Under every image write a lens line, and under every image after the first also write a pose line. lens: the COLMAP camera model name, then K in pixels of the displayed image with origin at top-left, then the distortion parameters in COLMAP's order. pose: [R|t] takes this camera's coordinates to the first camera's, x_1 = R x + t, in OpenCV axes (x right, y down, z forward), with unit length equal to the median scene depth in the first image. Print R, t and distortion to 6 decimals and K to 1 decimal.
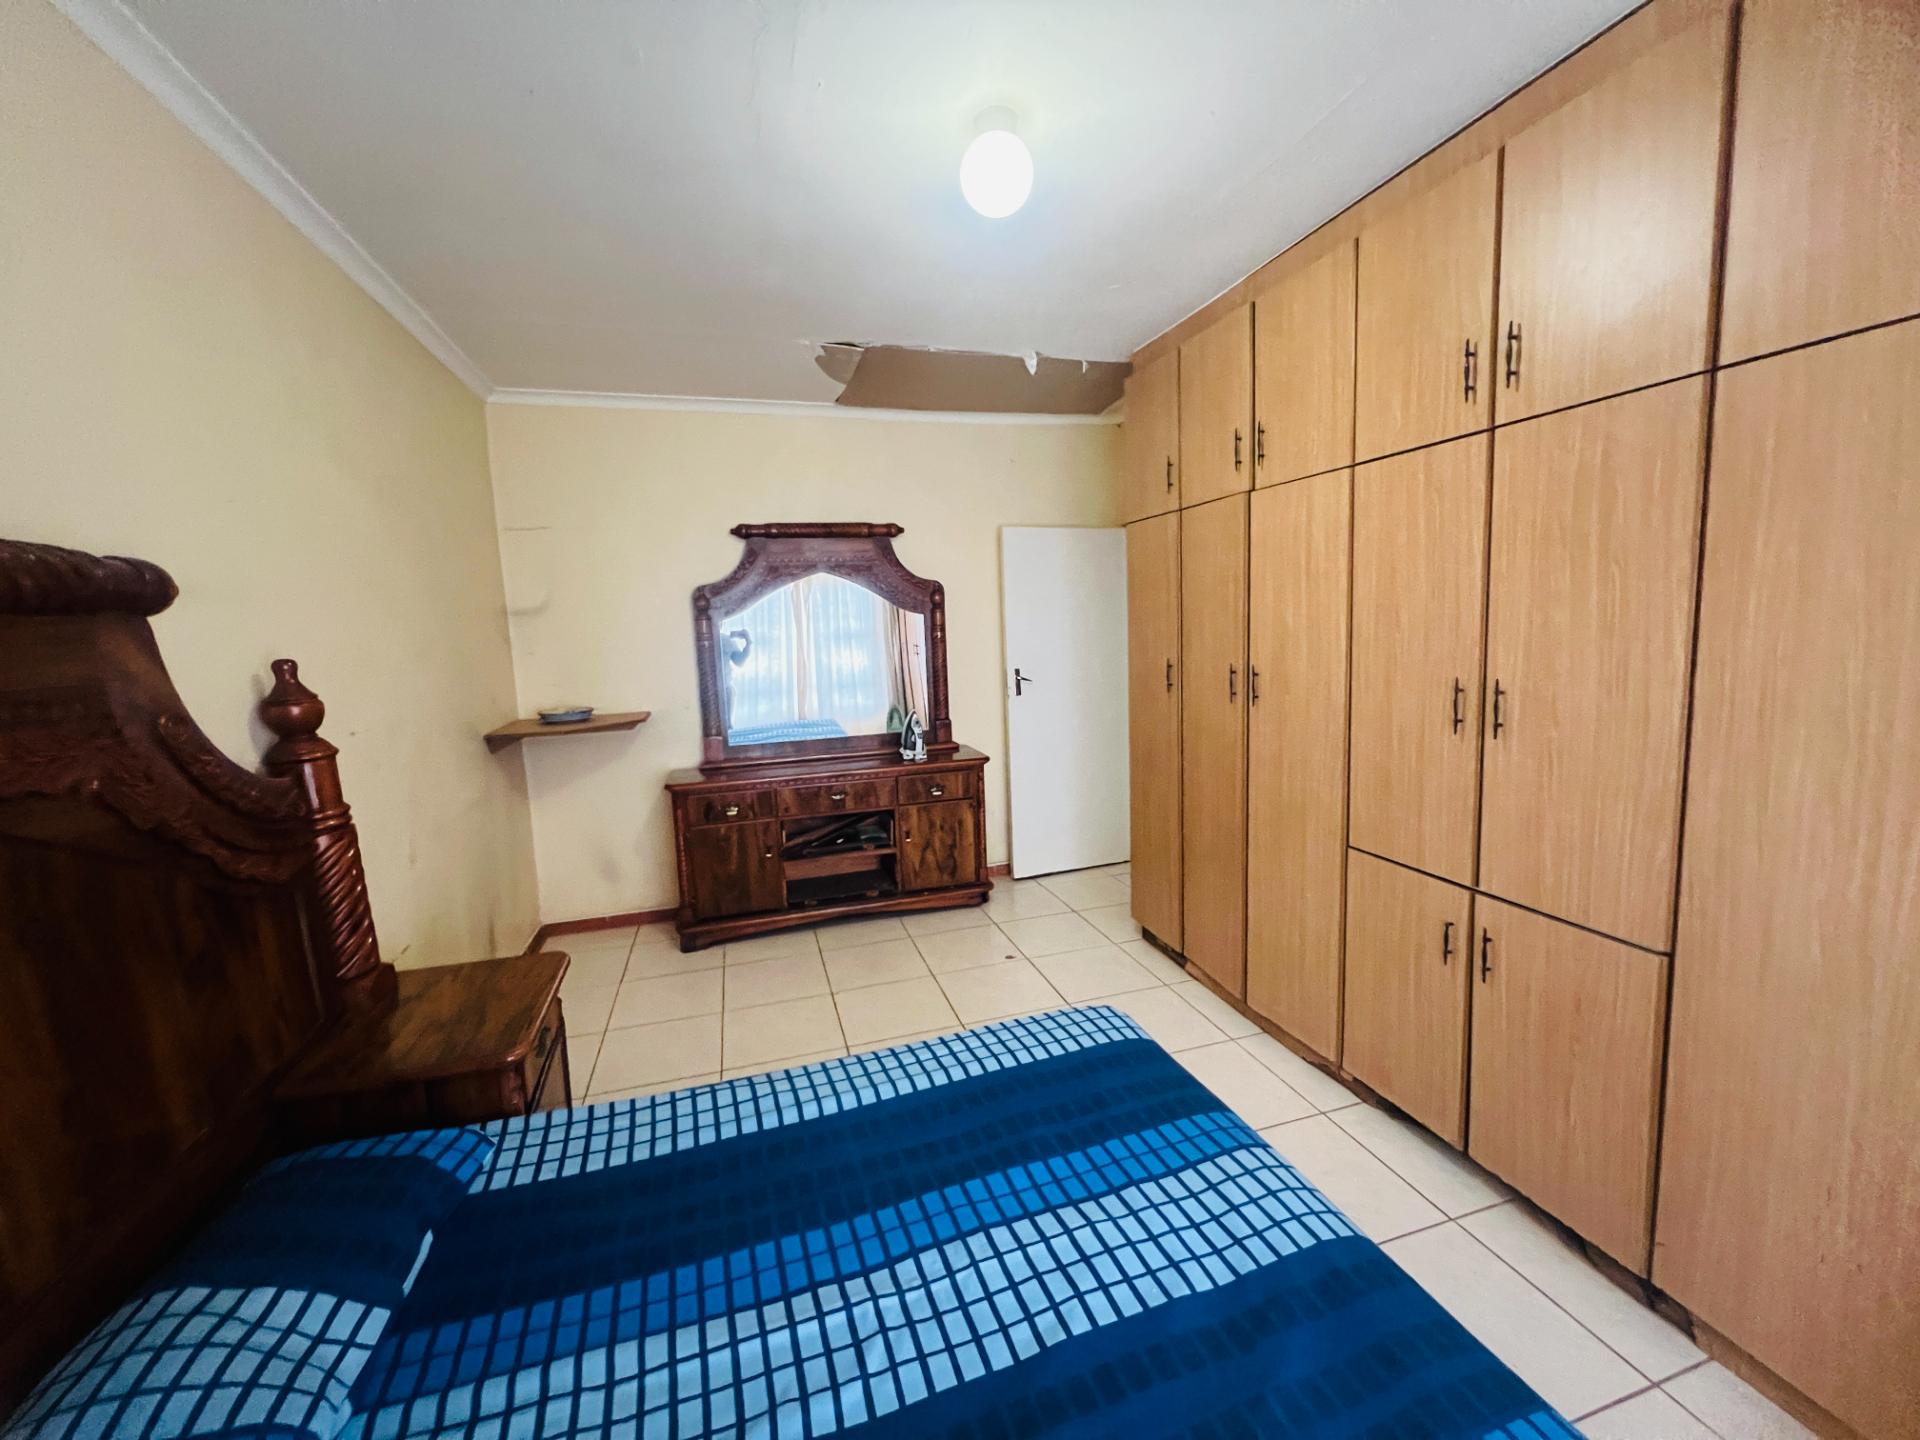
lens RADIAL K [[764.8, 0, 958.6], [0, 764.8, 717.2], [0, 0, 1]] dist [-0.003696, 0.001100]
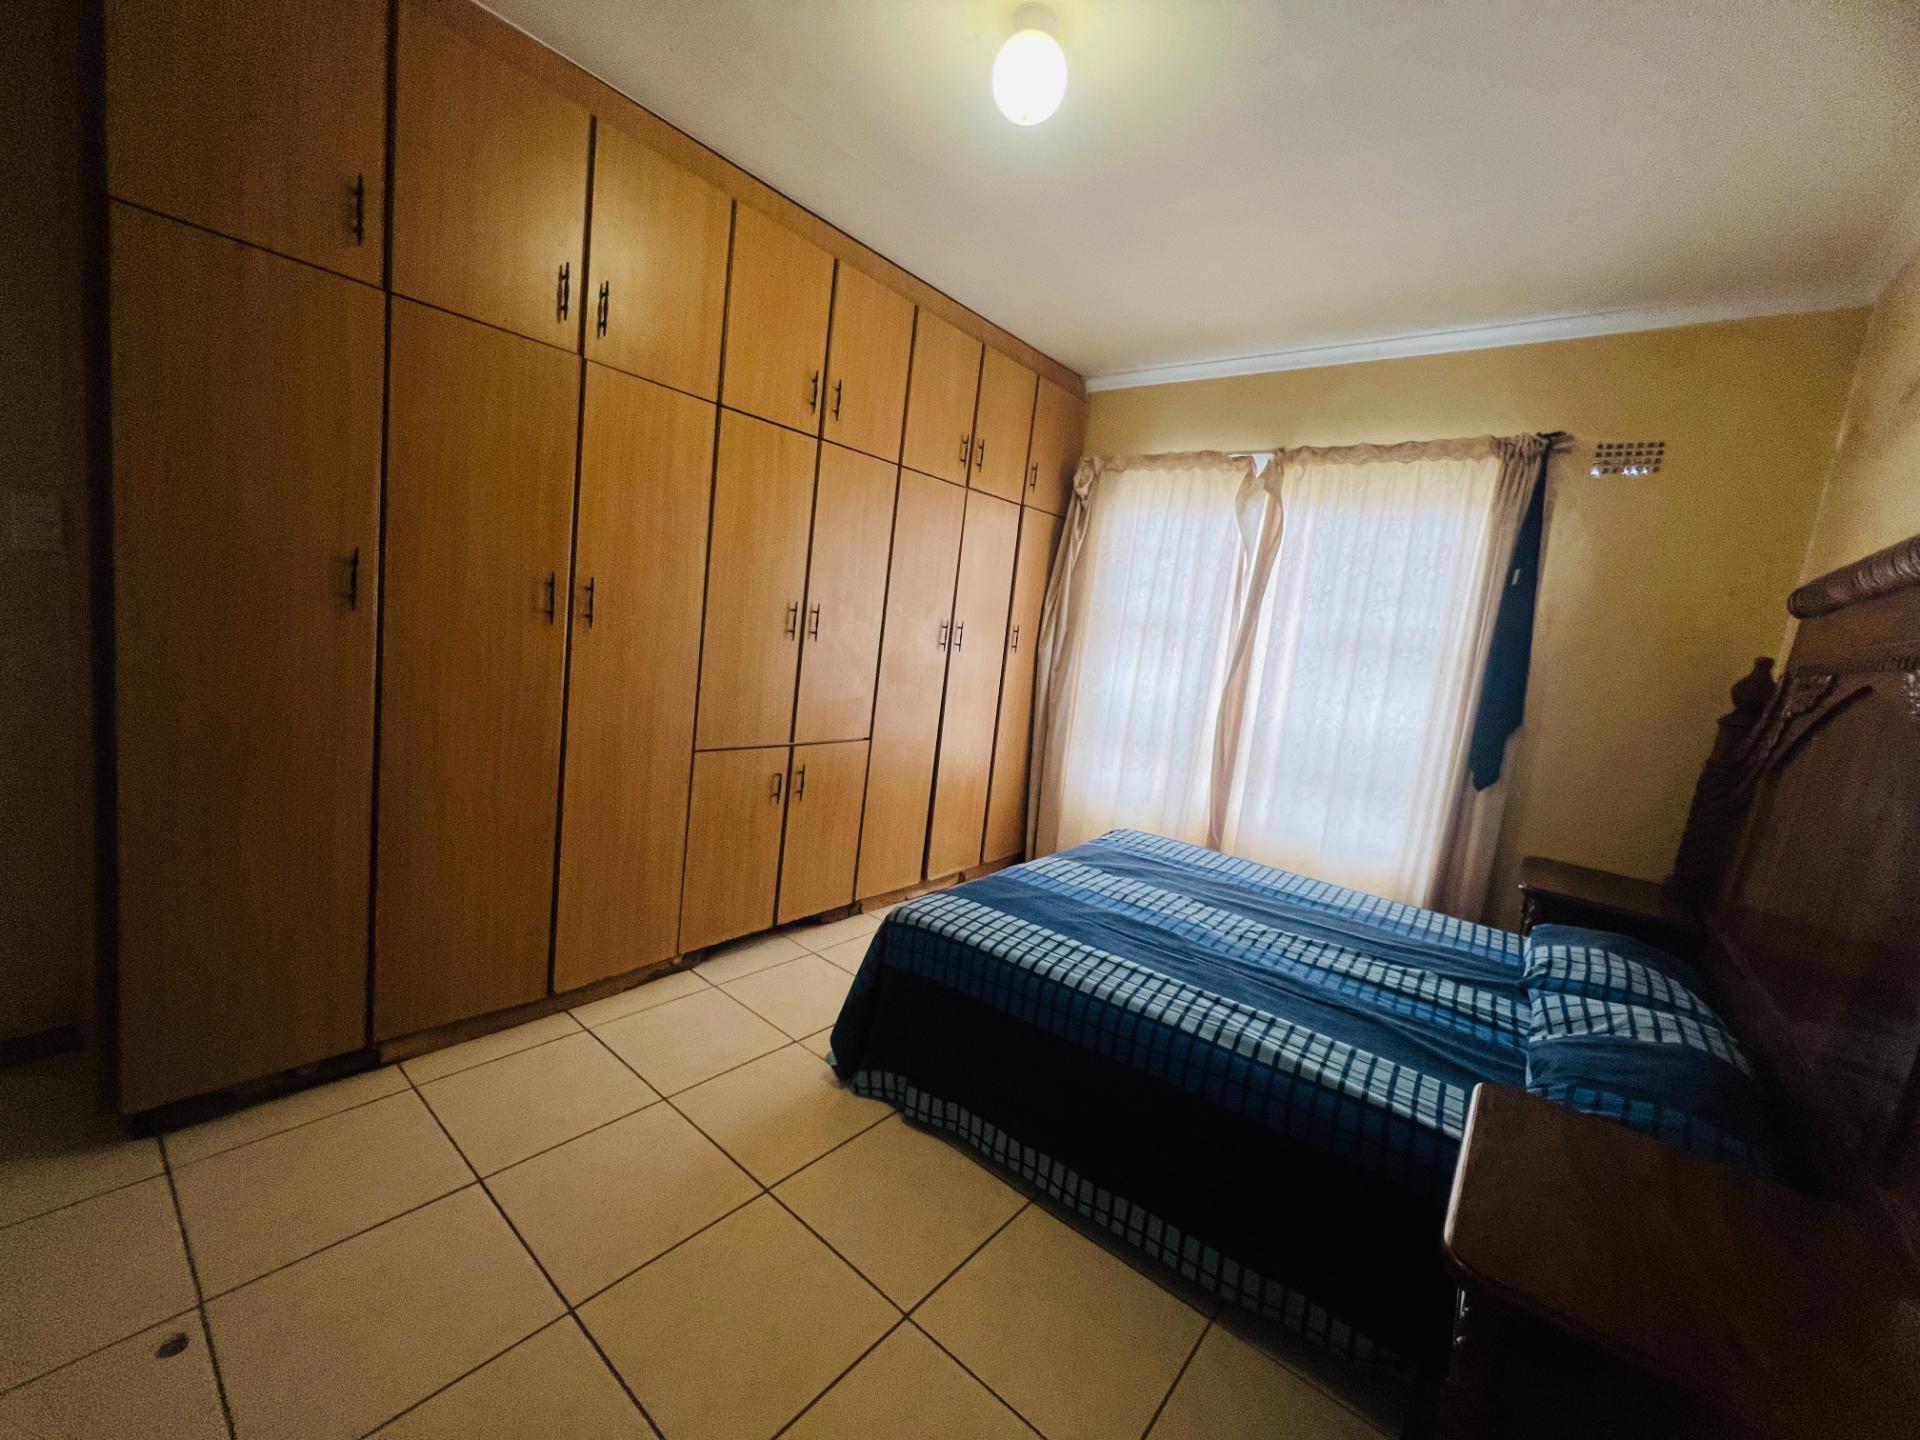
lens RADIAL K [[764.8, 0, 958.6], [0, 764.8, 717.2], [0, 0, 1]] dist [-0.003696, 0.001100]
pose [[-0.562559, -0.127358, 0.816889, -0.570832], [0.009472, 0.987006, 0.160403, -0.051507], [-0.826703, 0.097973, -0.554042, 1.218494]]
